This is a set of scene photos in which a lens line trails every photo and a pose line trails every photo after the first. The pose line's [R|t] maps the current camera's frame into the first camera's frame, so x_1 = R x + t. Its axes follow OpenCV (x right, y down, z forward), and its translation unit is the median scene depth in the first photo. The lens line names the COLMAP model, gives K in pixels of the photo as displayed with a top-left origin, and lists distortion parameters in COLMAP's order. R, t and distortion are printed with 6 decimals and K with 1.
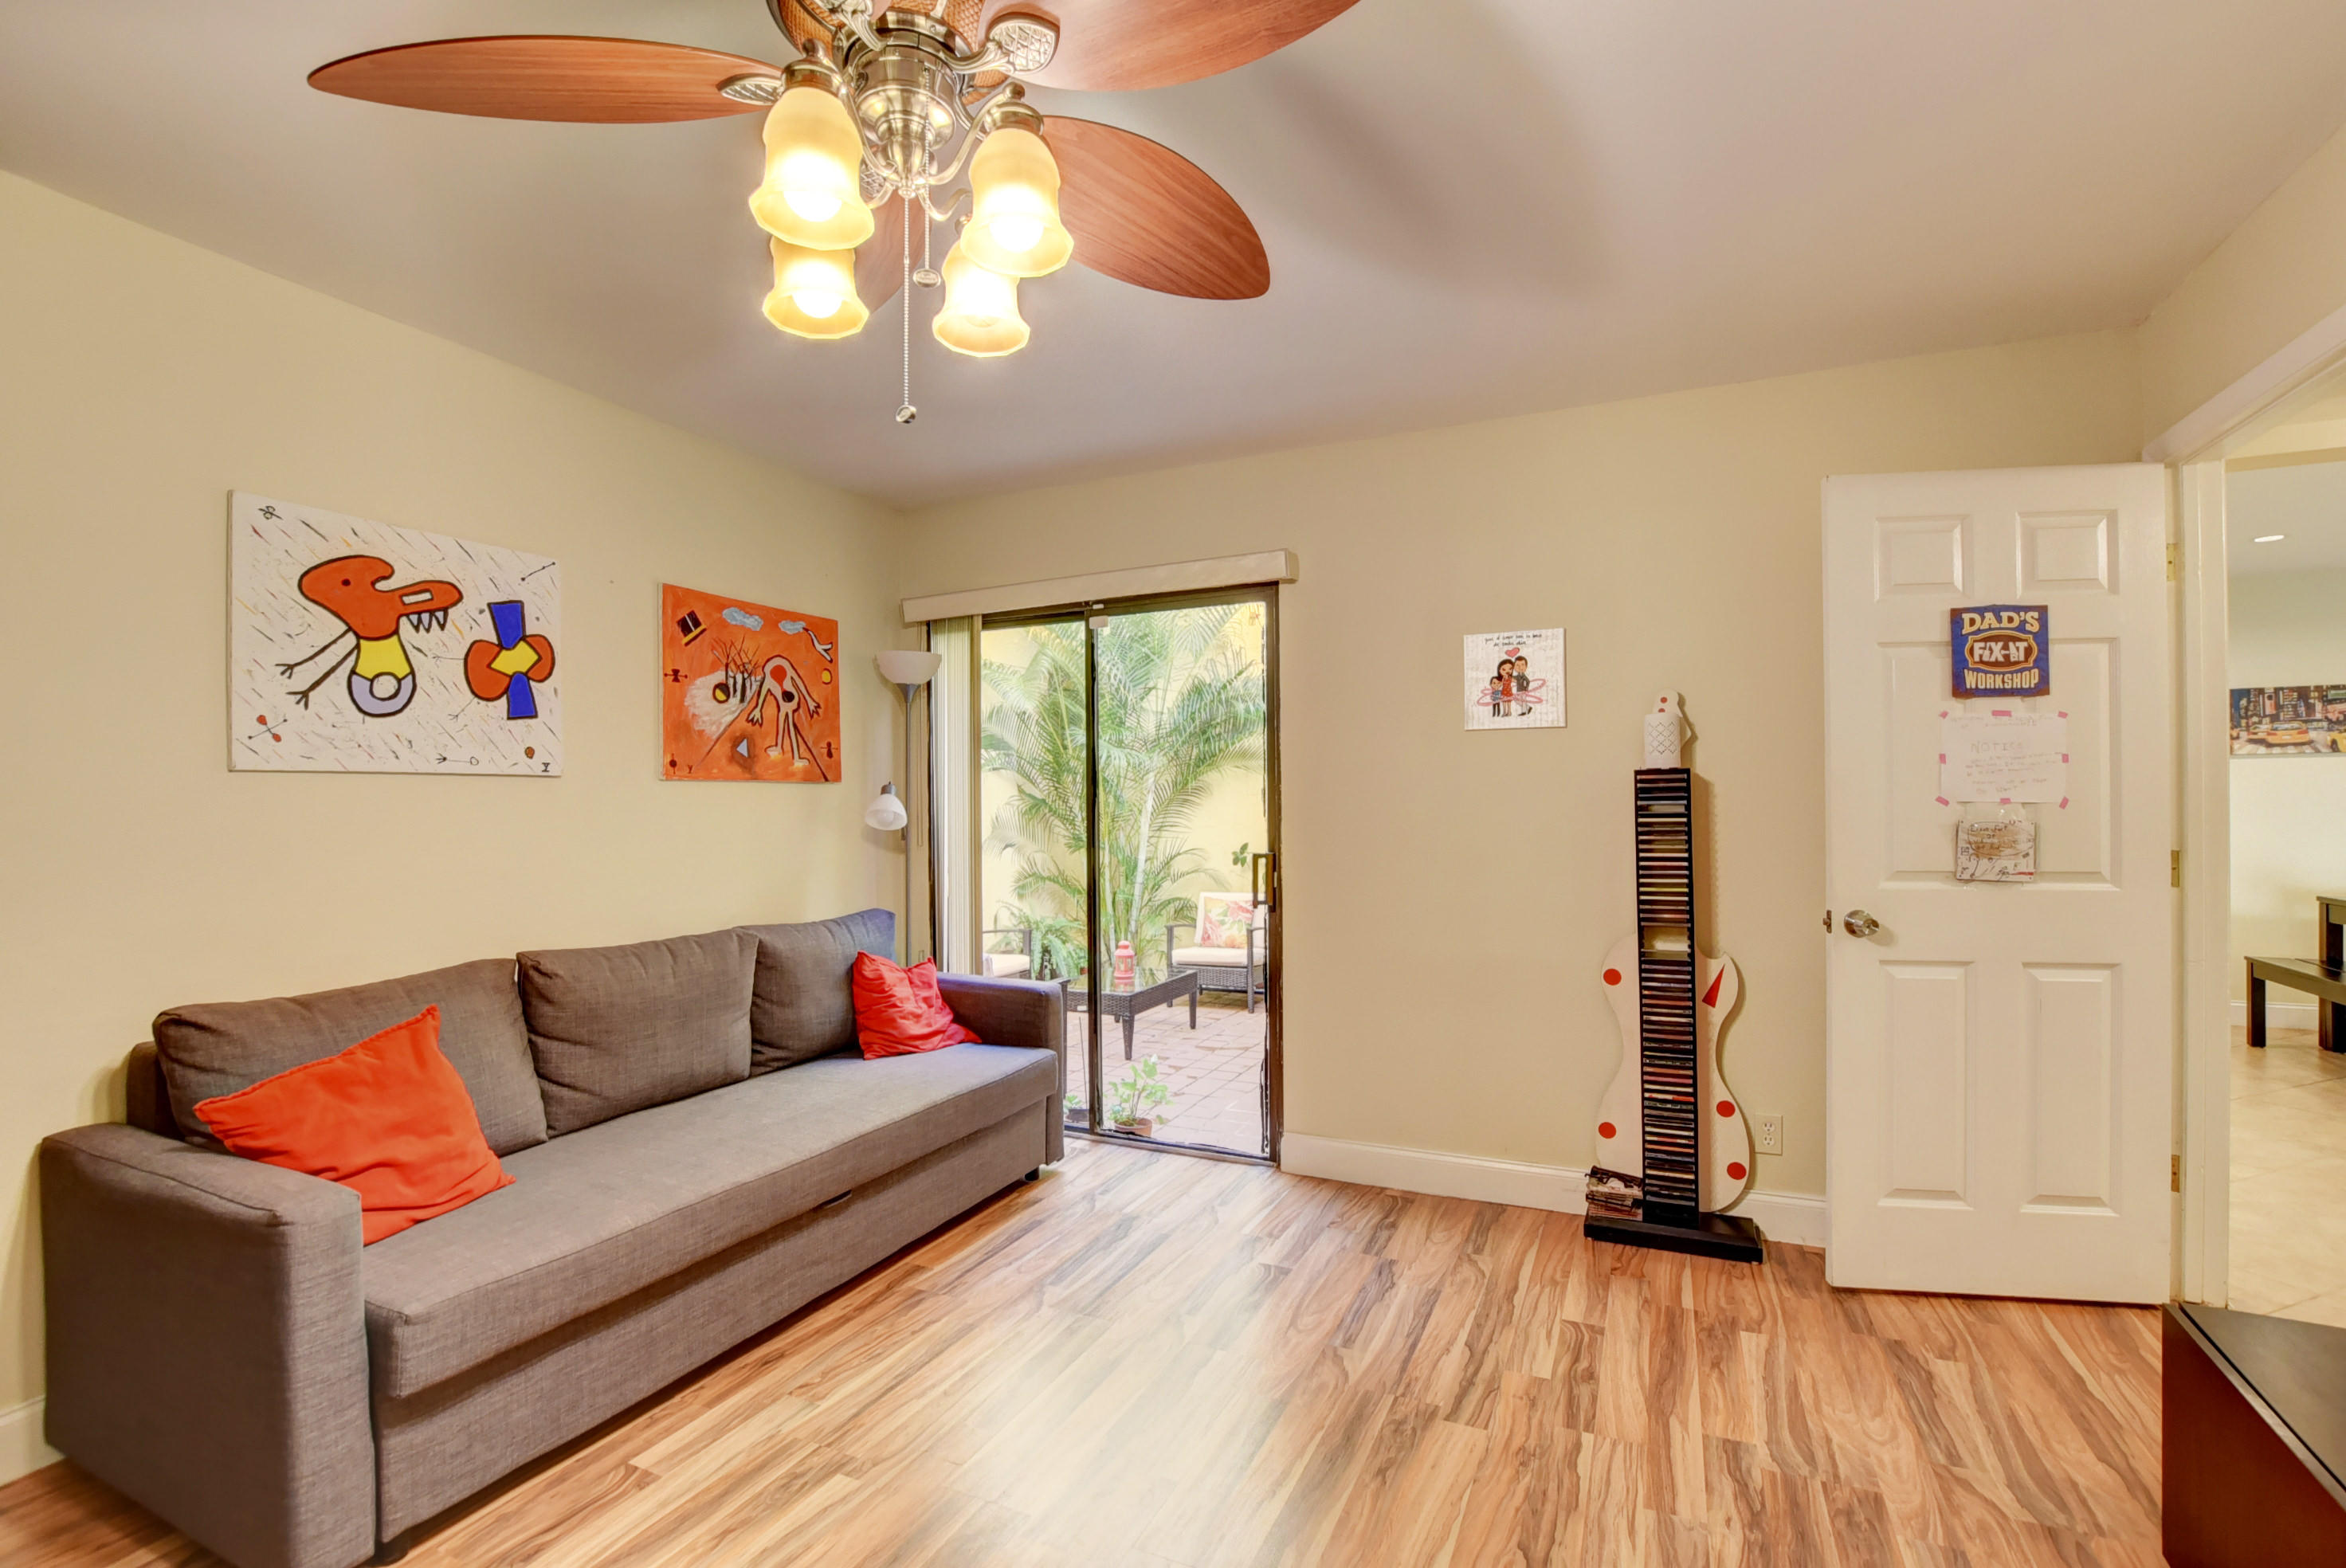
lens RADIAL K [[1033.8, 0, 1172.8], [0, 1033.8, 792.8], [0, 0, 1]] dist [-0.023793, 0.000124]
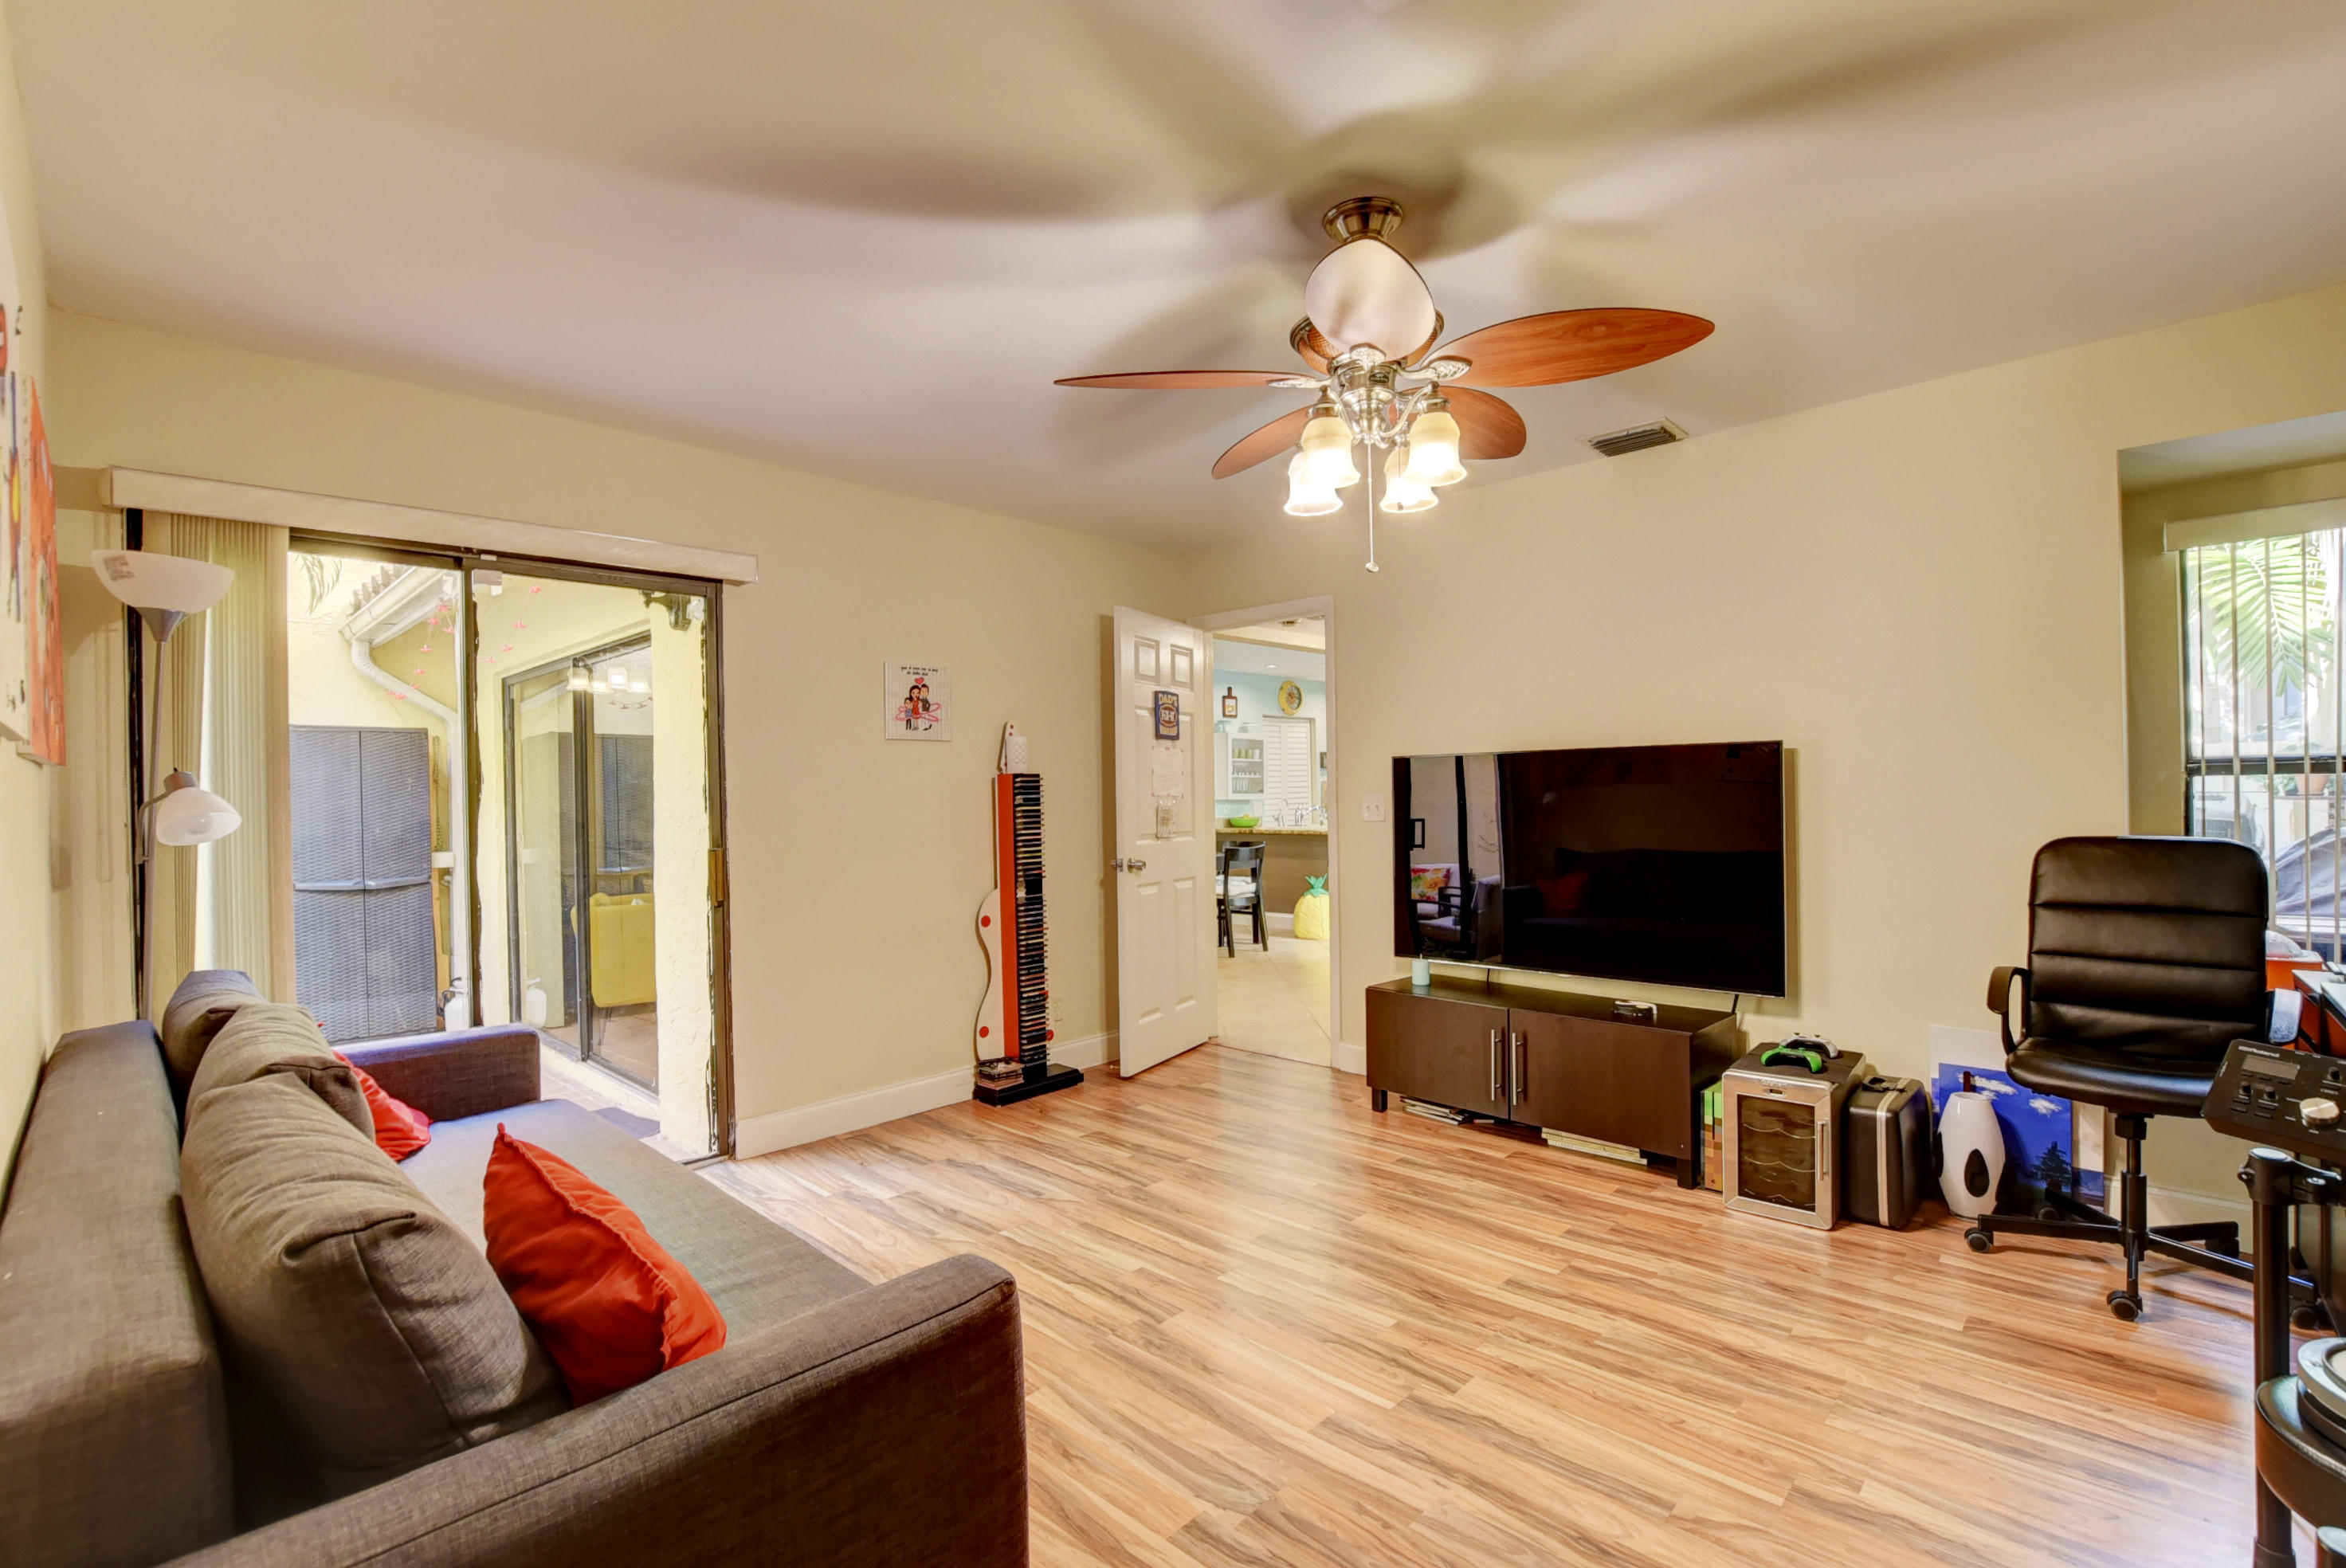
lens RADIAL K [[1048.8, 0, 1173.0], [0, 1048.8, 784.0], [0, 0, 1]] dist [-0.032949, 0.005913]
pose [[0.318850, 0.011444, 0.947736, -0.877499], [0.002069, 0.999916, -0.012770, 0.010839], [-0.947803, 0.006033, 0.318800, 0.312373]]
